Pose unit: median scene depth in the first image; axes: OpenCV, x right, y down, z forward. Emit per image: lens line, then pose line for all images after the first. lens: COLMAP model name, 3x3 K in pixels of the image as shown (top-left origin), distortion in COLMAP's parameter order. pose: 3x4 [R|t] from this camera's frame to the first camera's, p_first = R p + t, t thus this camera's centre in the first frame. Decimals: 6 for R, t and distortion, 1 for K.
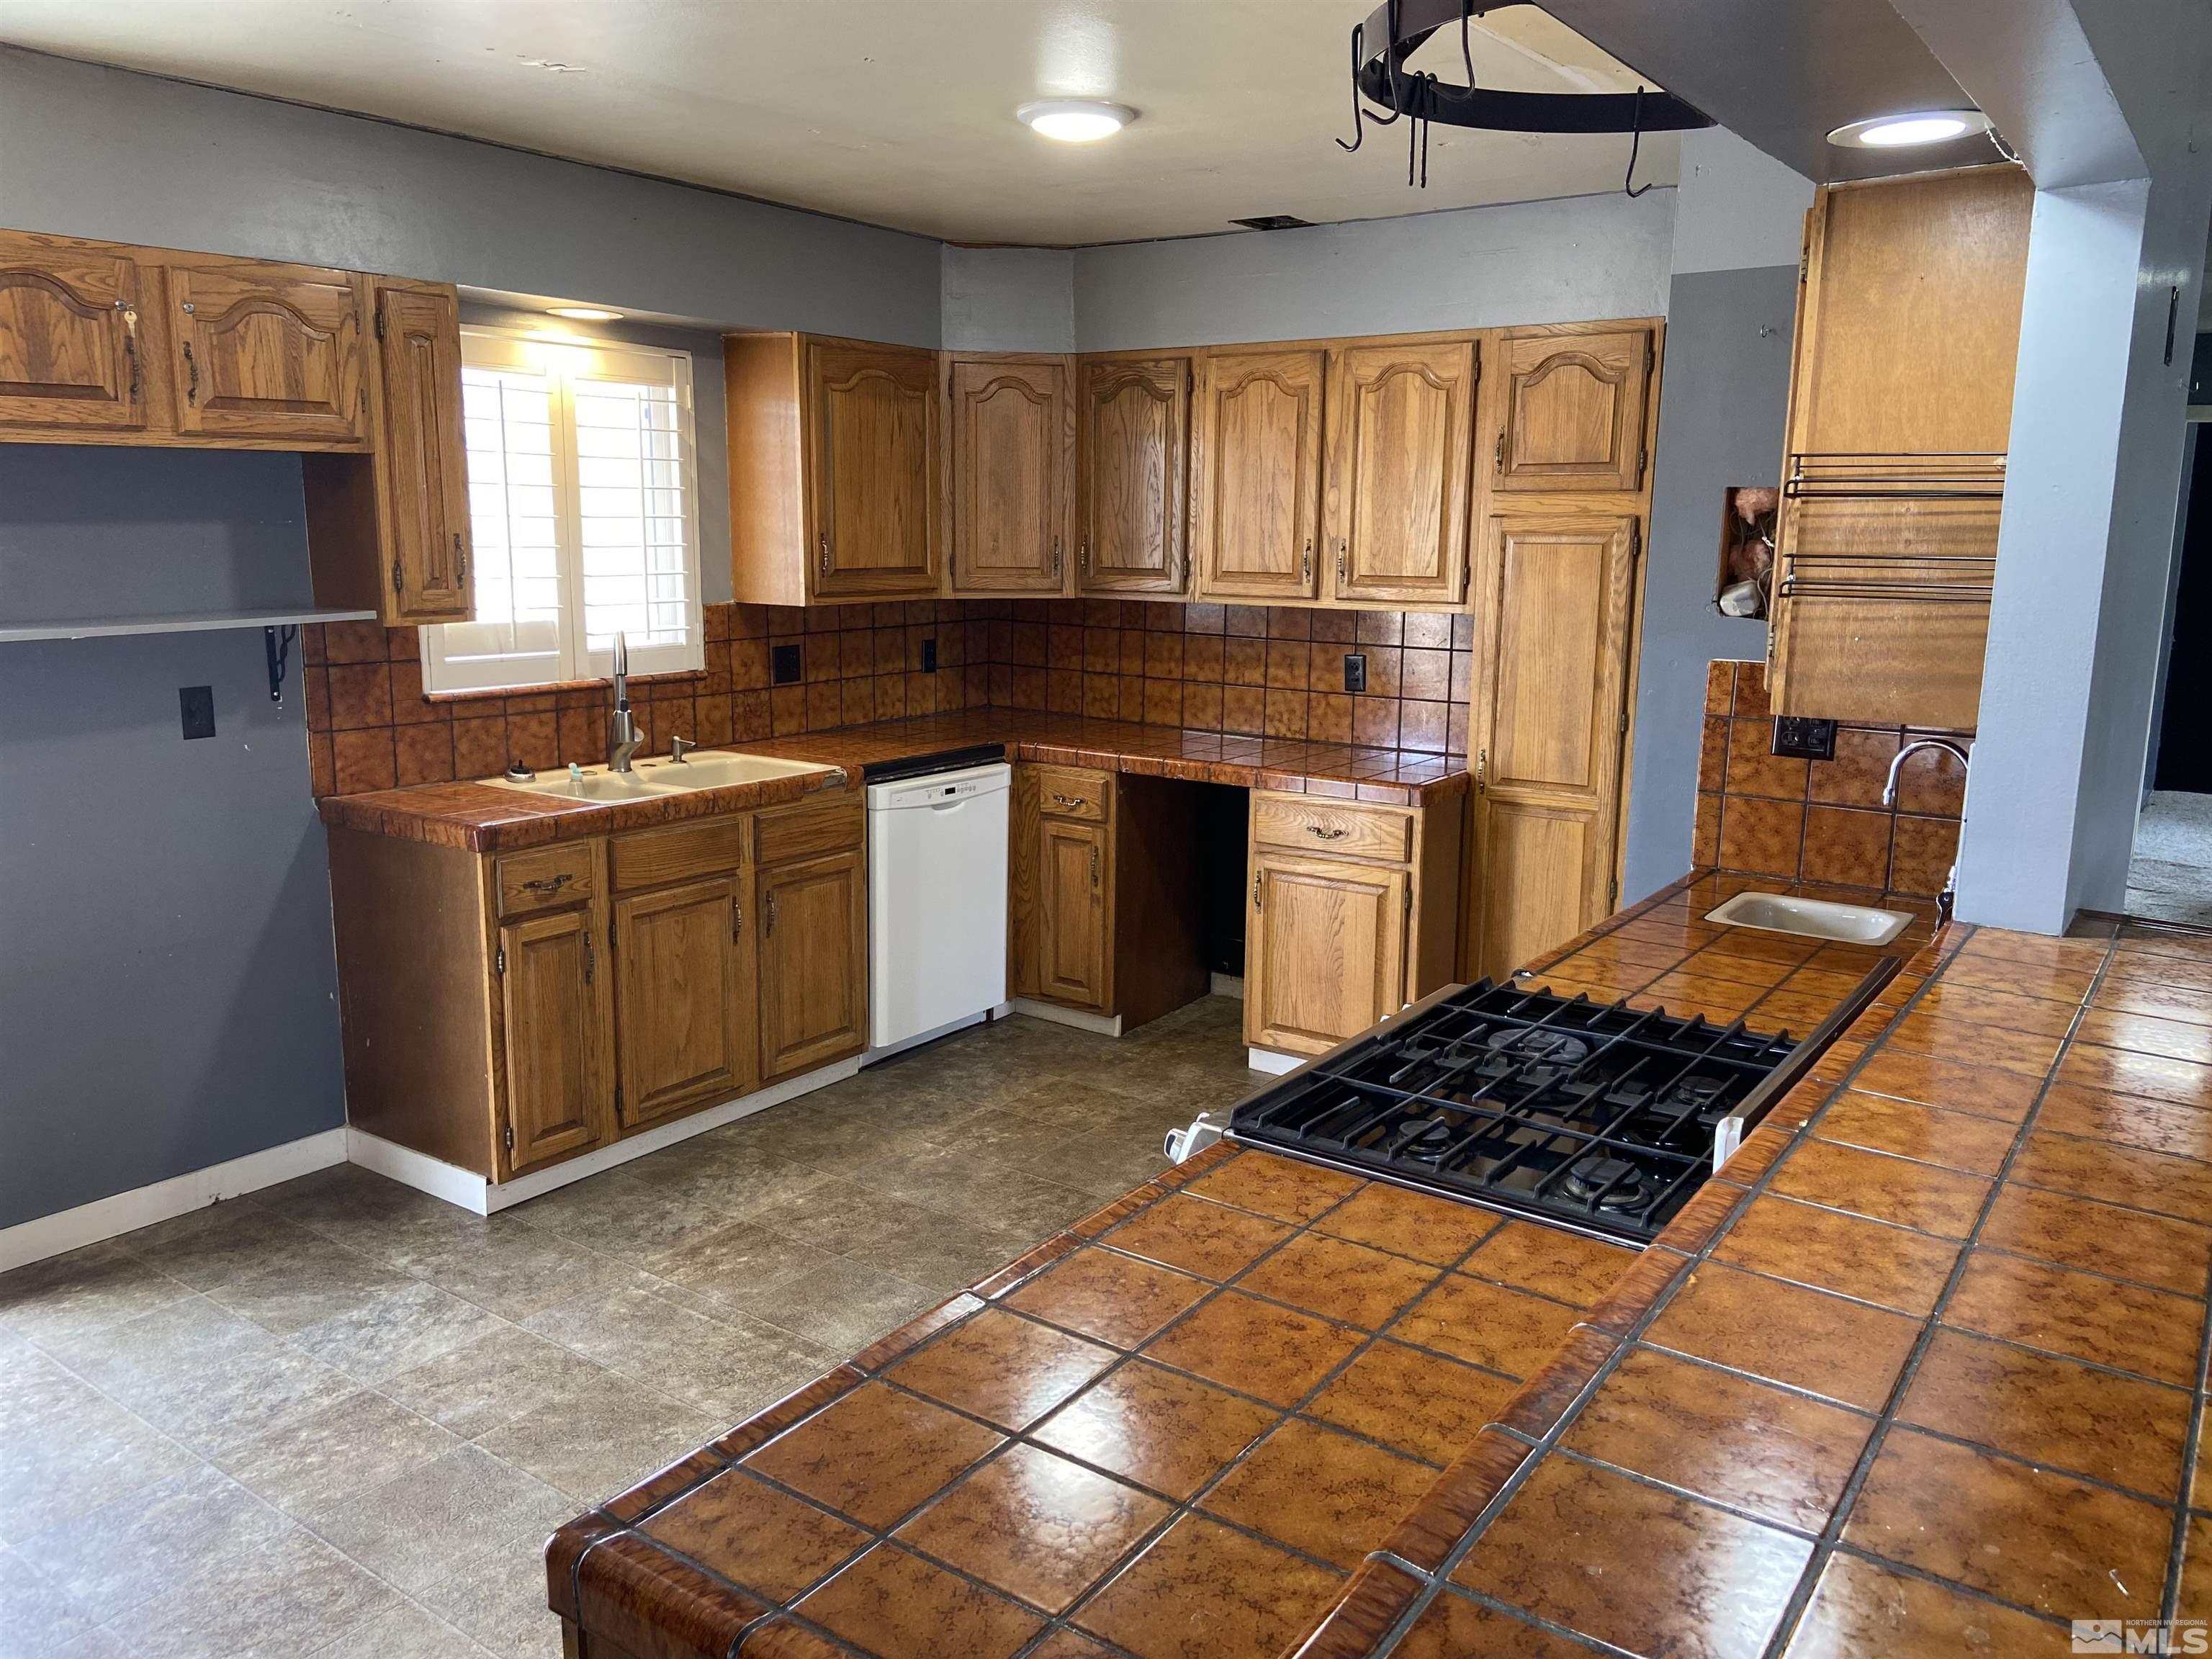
lens RADIAL K [[1653.8, 0, 1111.4], [0, 1653.8, 820.2], [0, 0, 1]] dist [-0.004239, -0.006481]
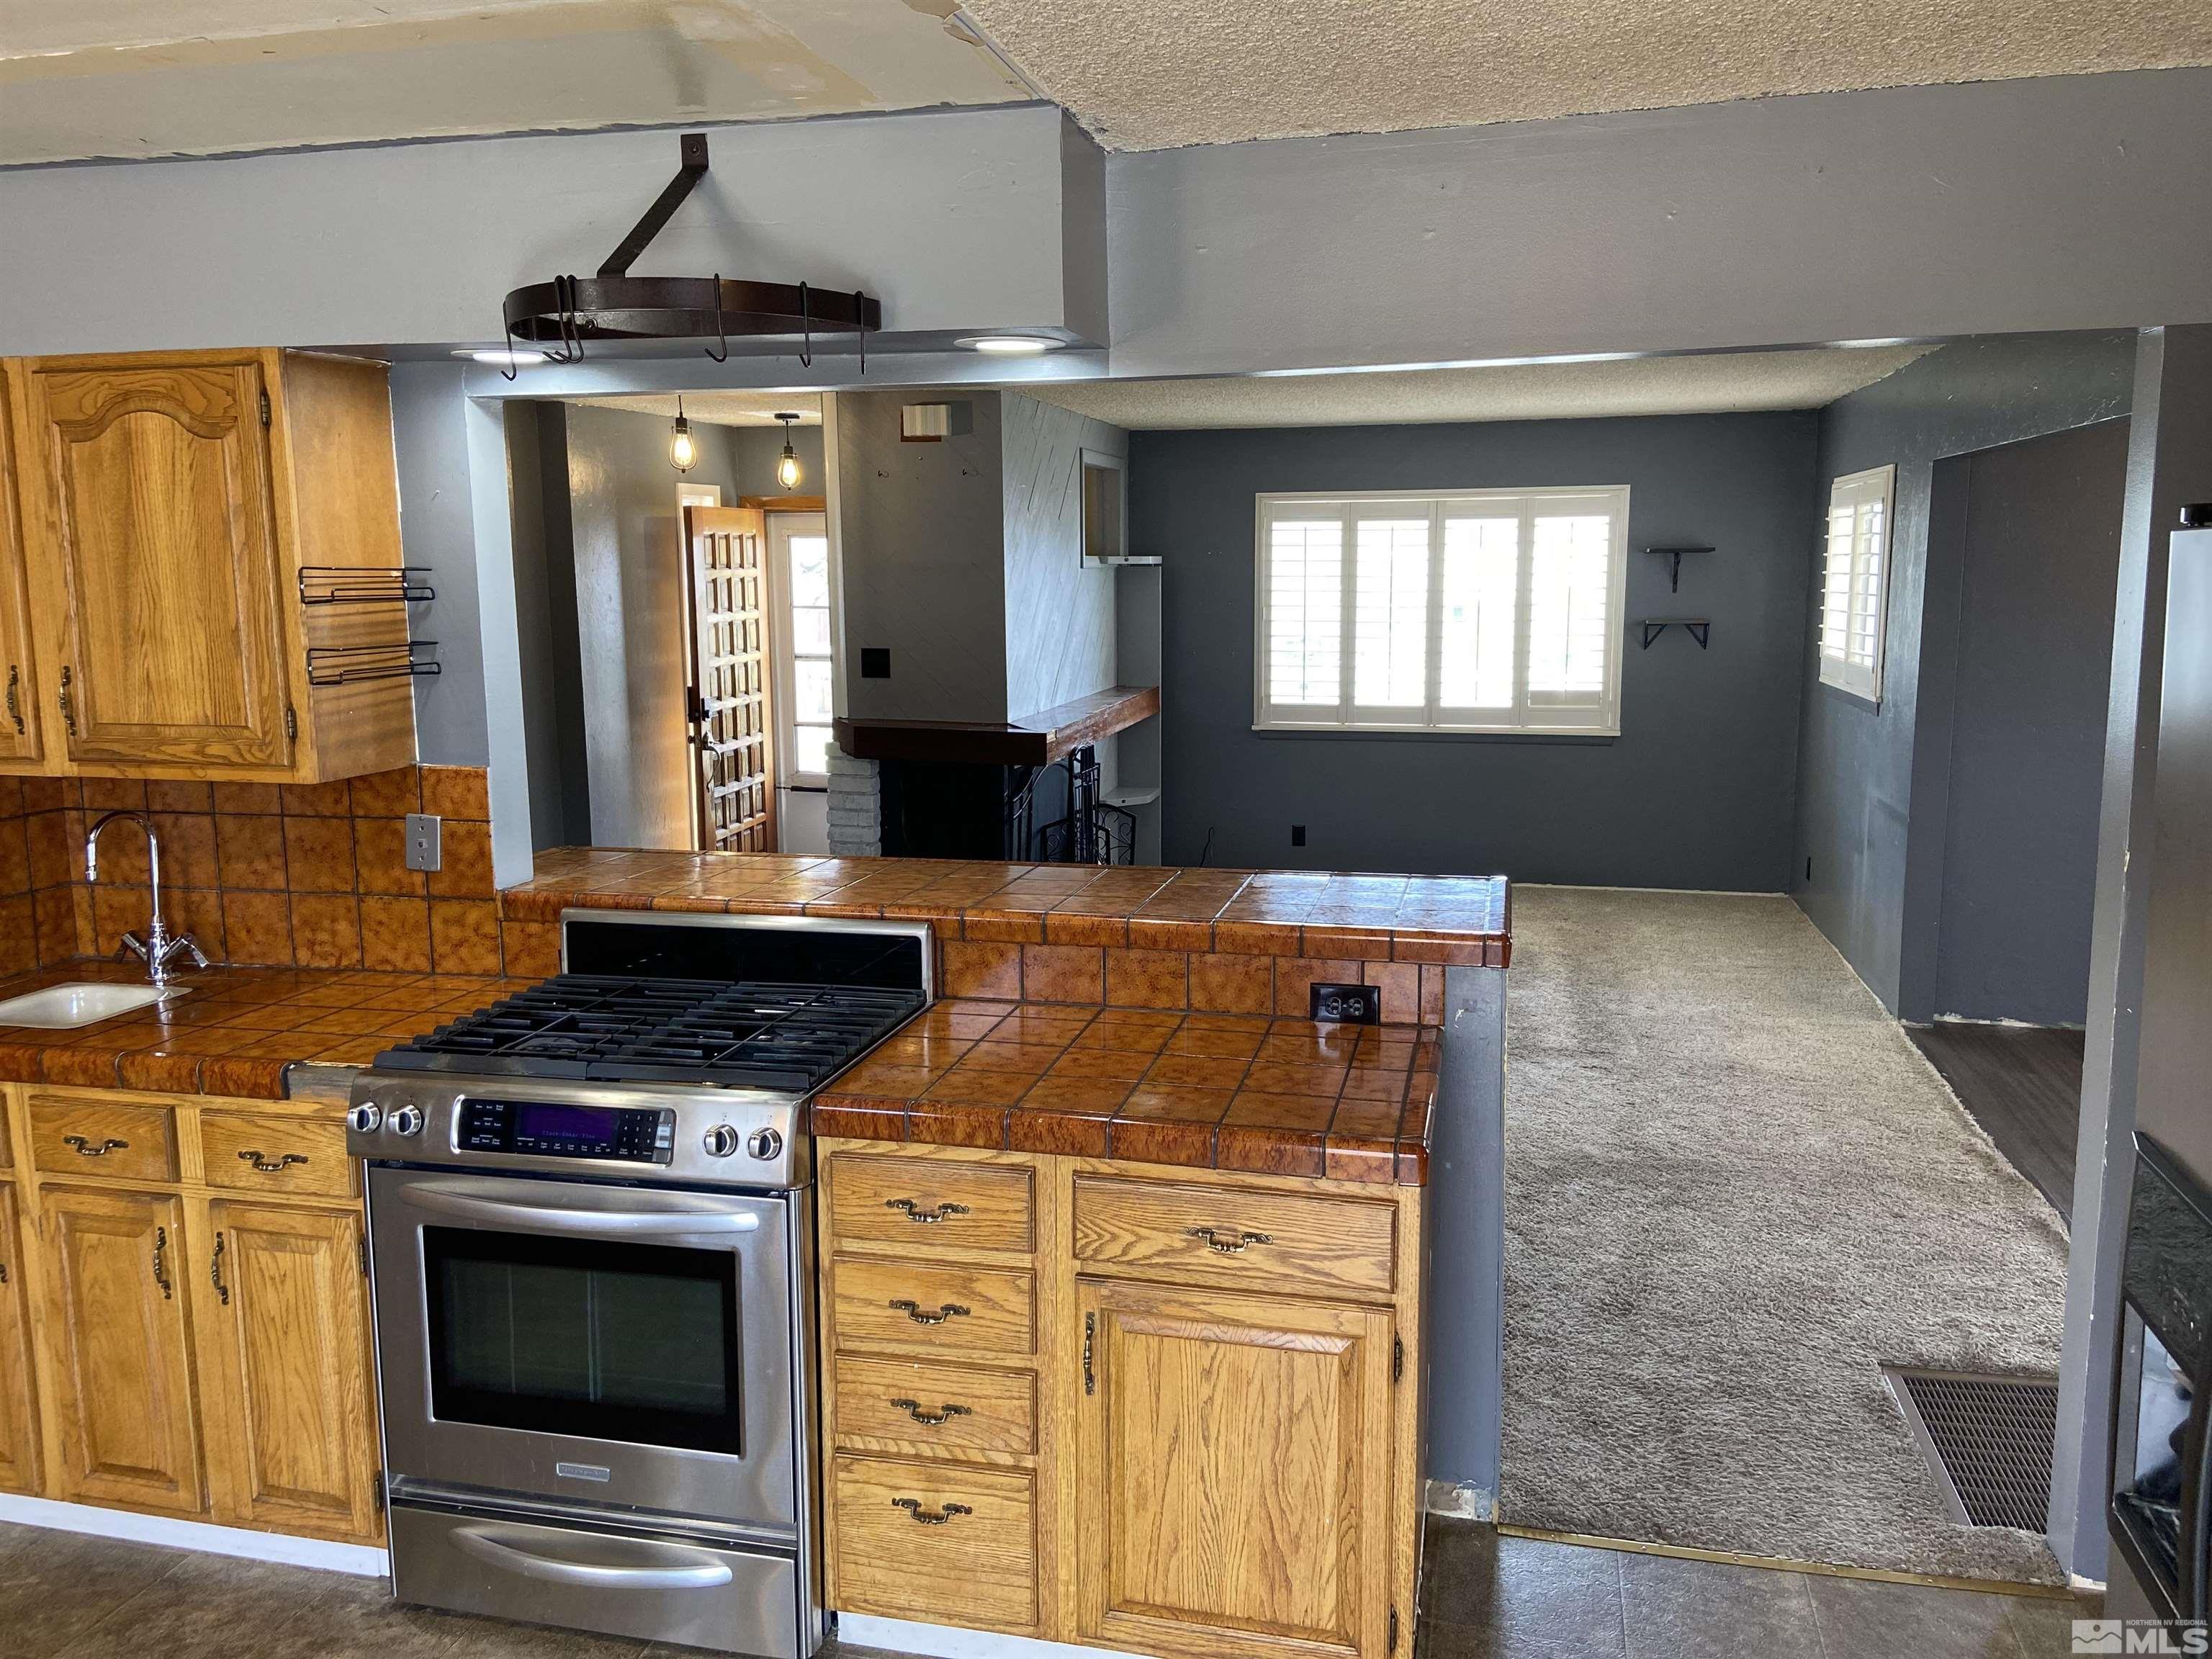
lens RADIAL K [[1653.8, 0, 1113.5], [0, 1653.8, 826.4], [0, 0, 1]] dist [-0.004239, -0.006481]
pose [[-0.385964, -0.147895, 0.910582, -1.395280], [0.167850, 0.959331, 0.226959, -0.320685], [-0.907115, 0.240439, -0.345443, 1.384145]]
